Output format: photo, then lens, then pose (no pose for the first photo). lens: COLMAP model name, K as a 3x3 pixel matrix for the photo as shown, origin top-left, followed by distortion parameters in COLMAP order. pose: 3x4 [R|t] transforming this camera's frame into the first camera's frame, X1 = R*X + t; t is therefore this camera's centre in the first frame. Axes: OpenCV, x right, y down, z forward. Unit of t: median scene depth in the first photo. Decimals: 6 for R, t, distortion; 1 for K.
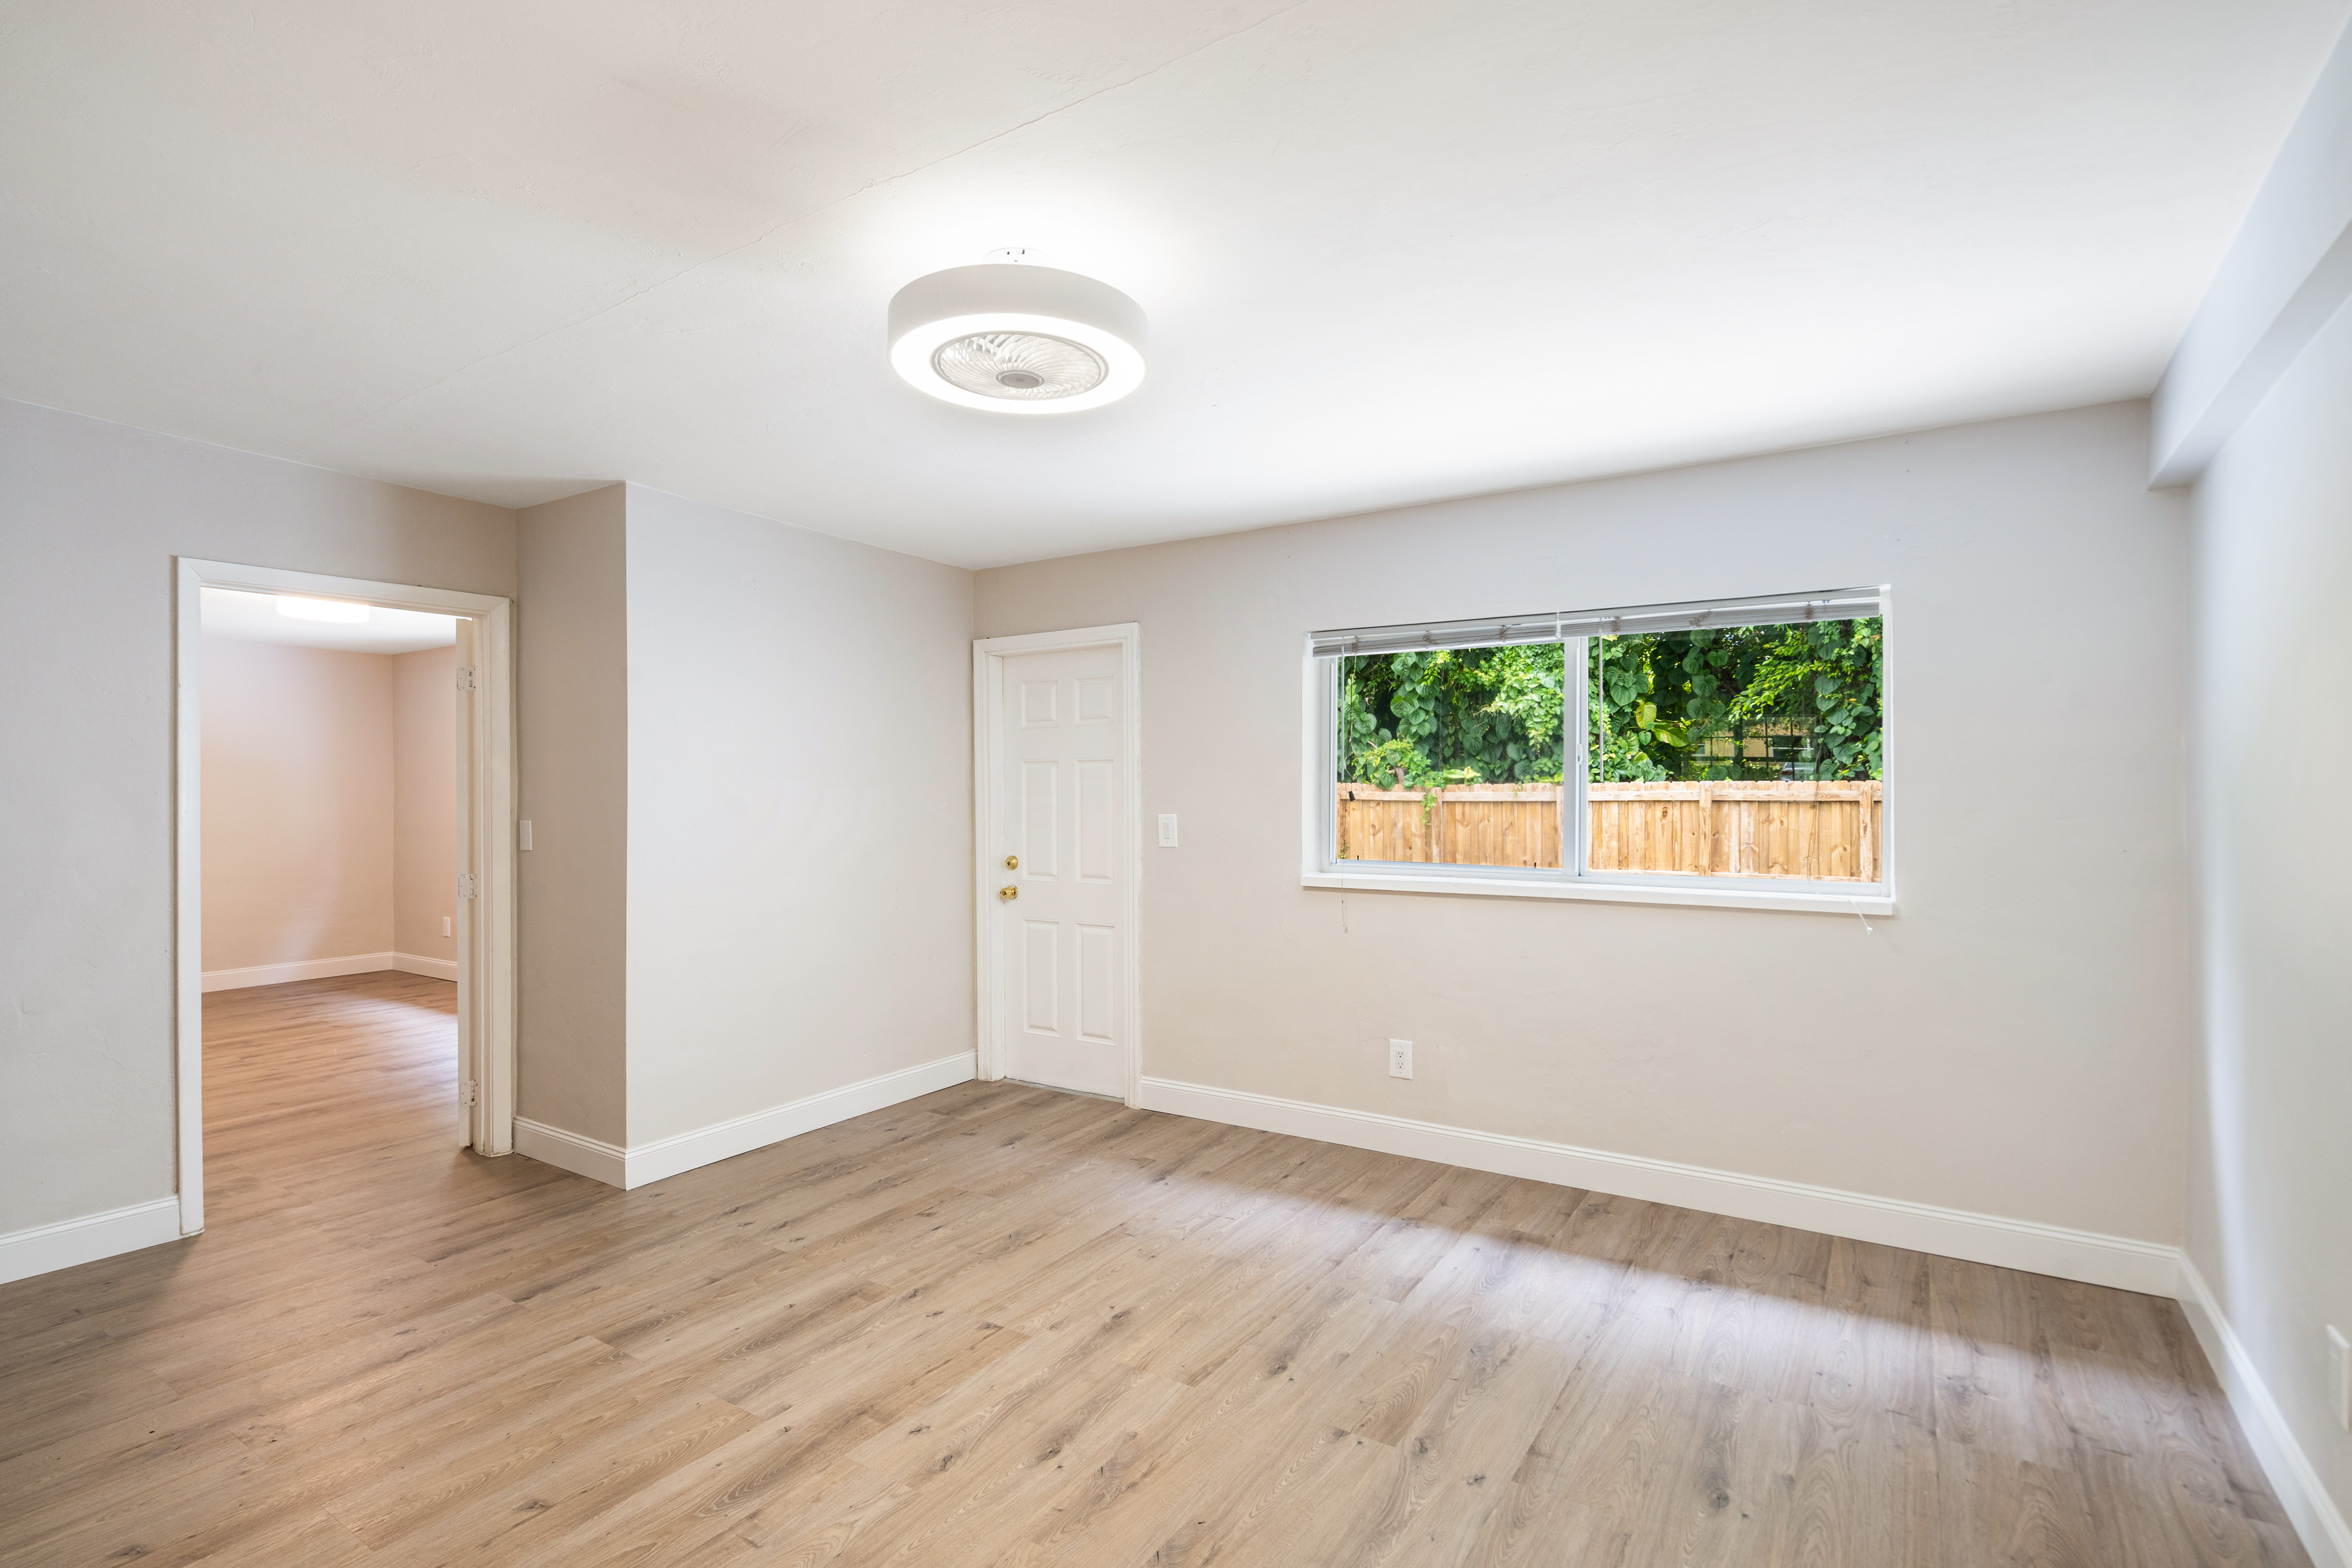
lens RADIAL K [[1093.7, 0, 1178.9], [0, 1093.7, 778.7], [0, 0, 1]] dist [-0.007082, 0.002696]
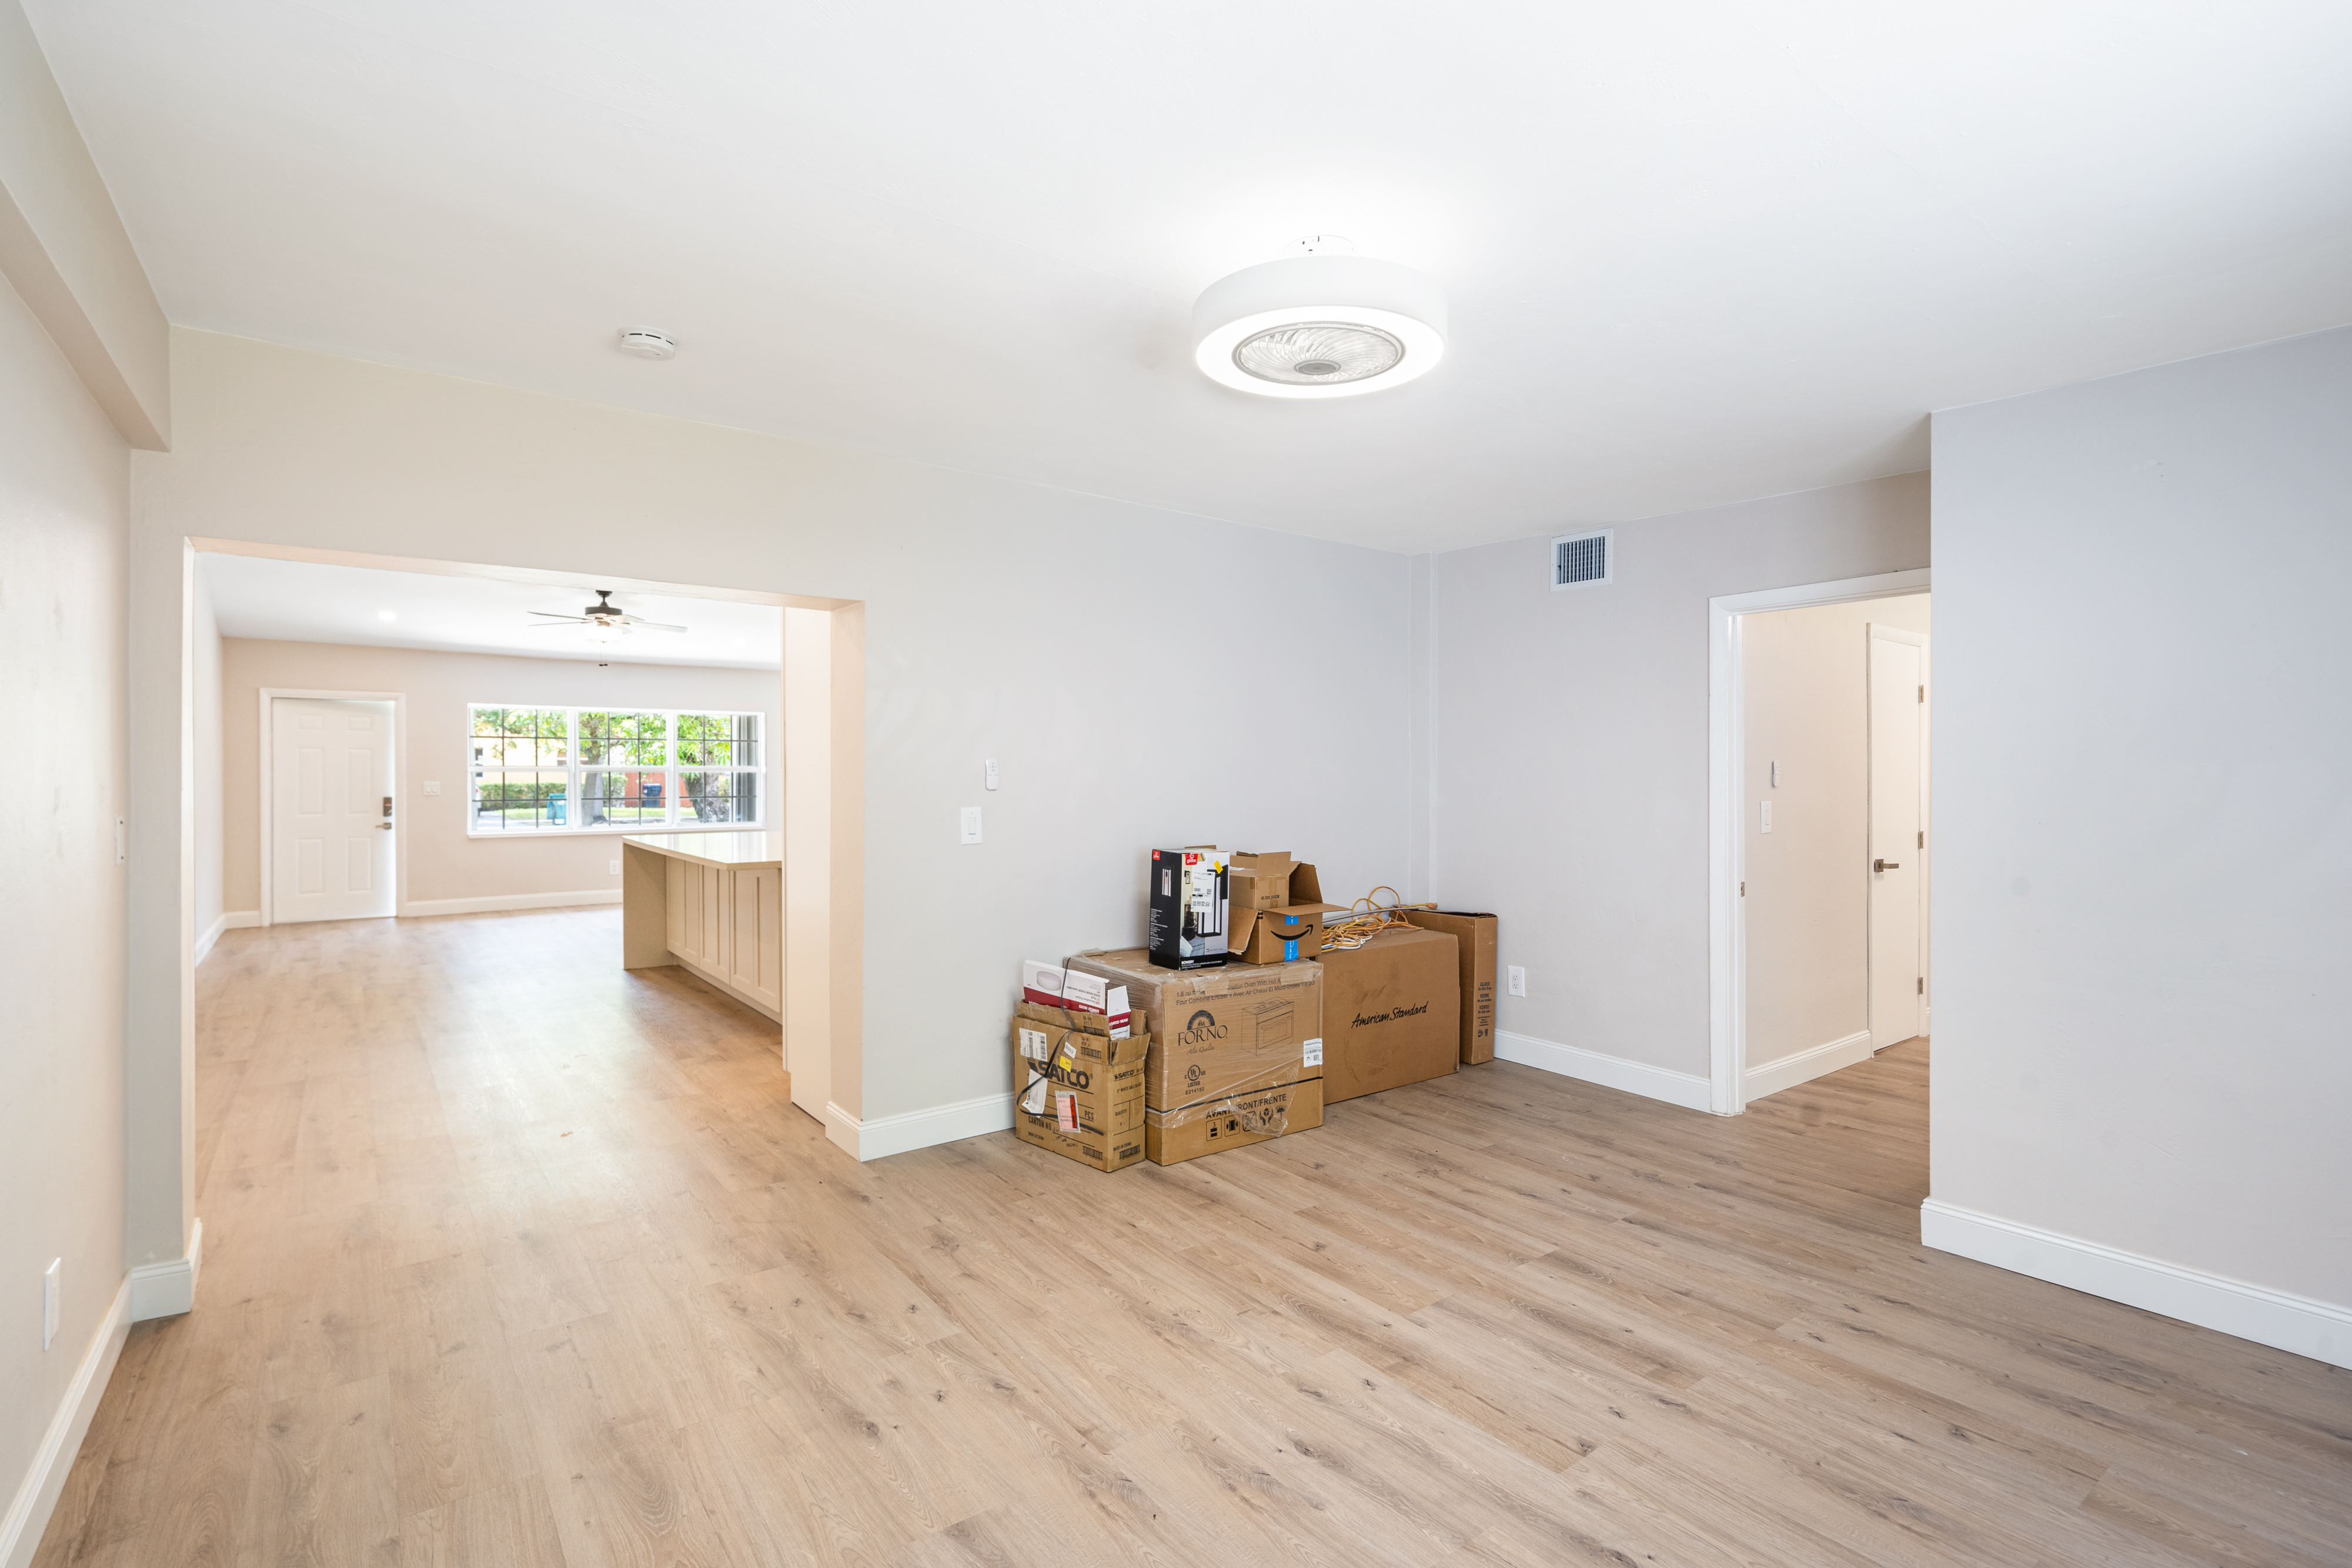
lens RADIAL K [[1093.7, 0, 1136.6], [0, 1093.7, 783.0], [0, 0, 1]] dist [-0.007082, 0.002696]
pose [[-0.356423, 0.009749, -0.934274, 0.587576], [0.008596, 0.999937, 0.007155, 0.001557], [0.934285, -0.005481, -0.356484, 0.829926]]
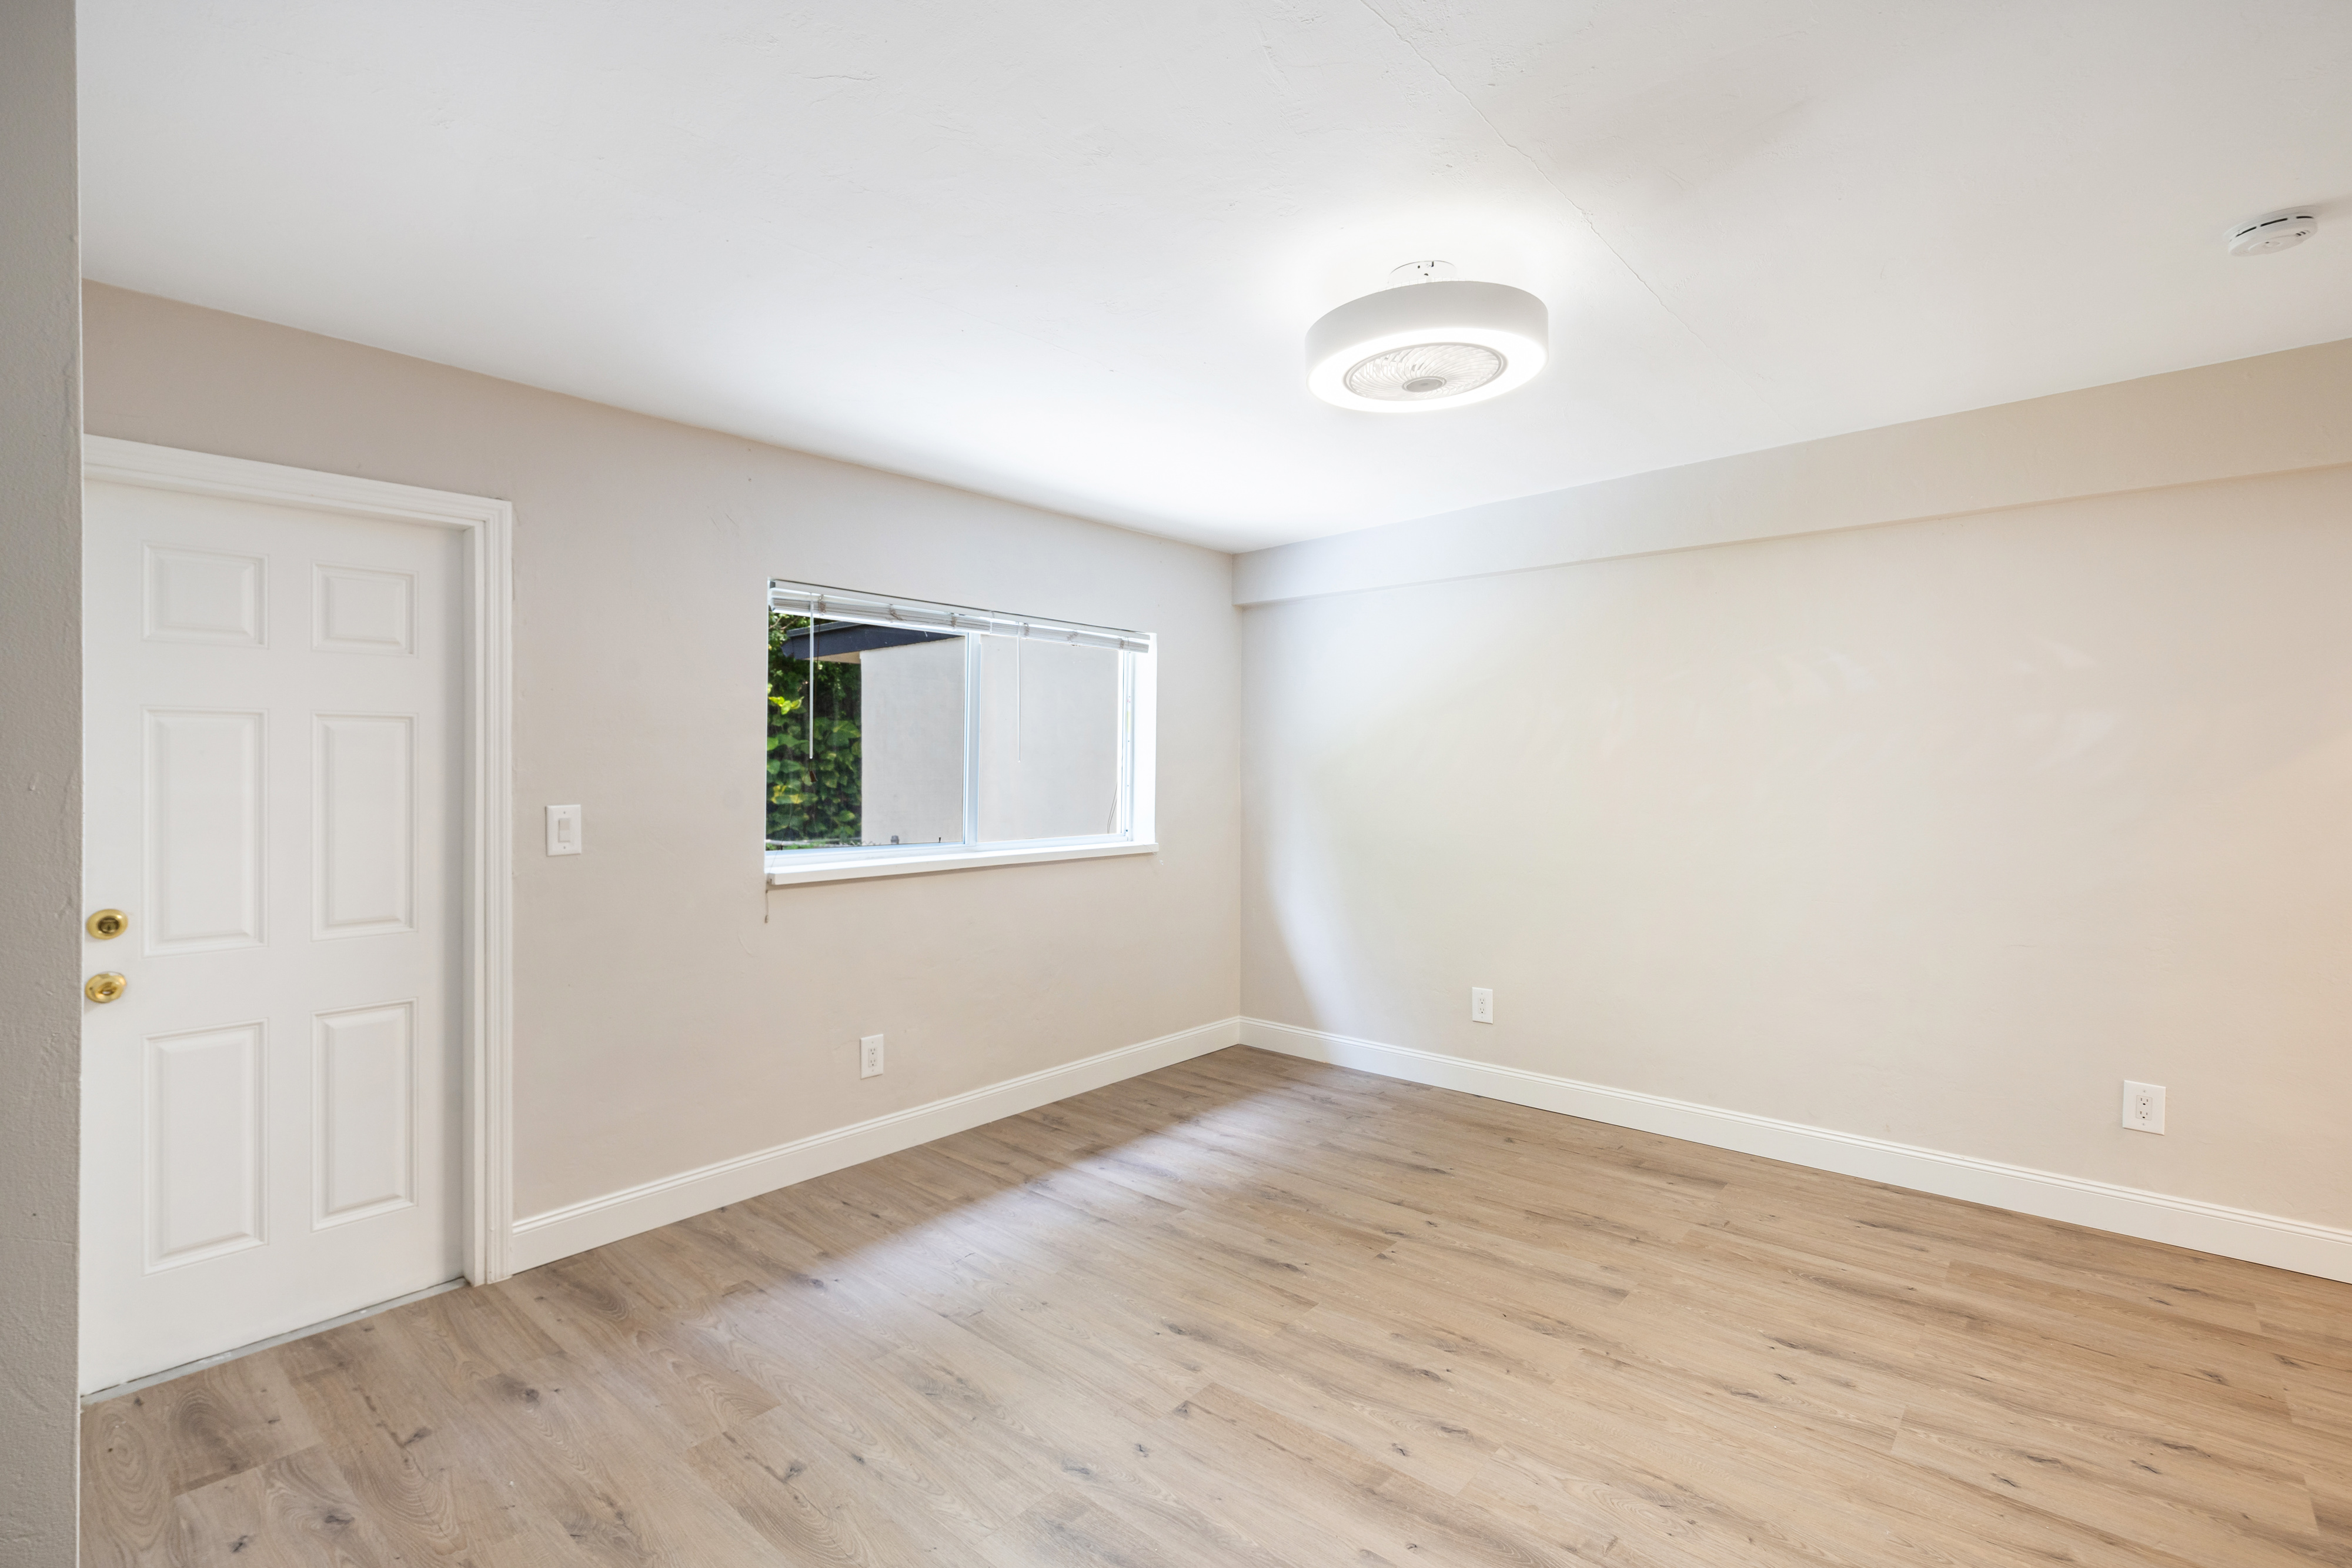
lens RADIAL K [[1093.7, 0, 1150.6], [0, 1093.7, 794.5], [0, 0, 1]] dist [-0.007082, 0.002696]
pose [[0.147438, -0.019081, 0.988887, -0.849047], [-0.013151, 0.999688, 0.021250, 0.006888], [-0.988984, -0.016138, 0.147141, 0.769169]]
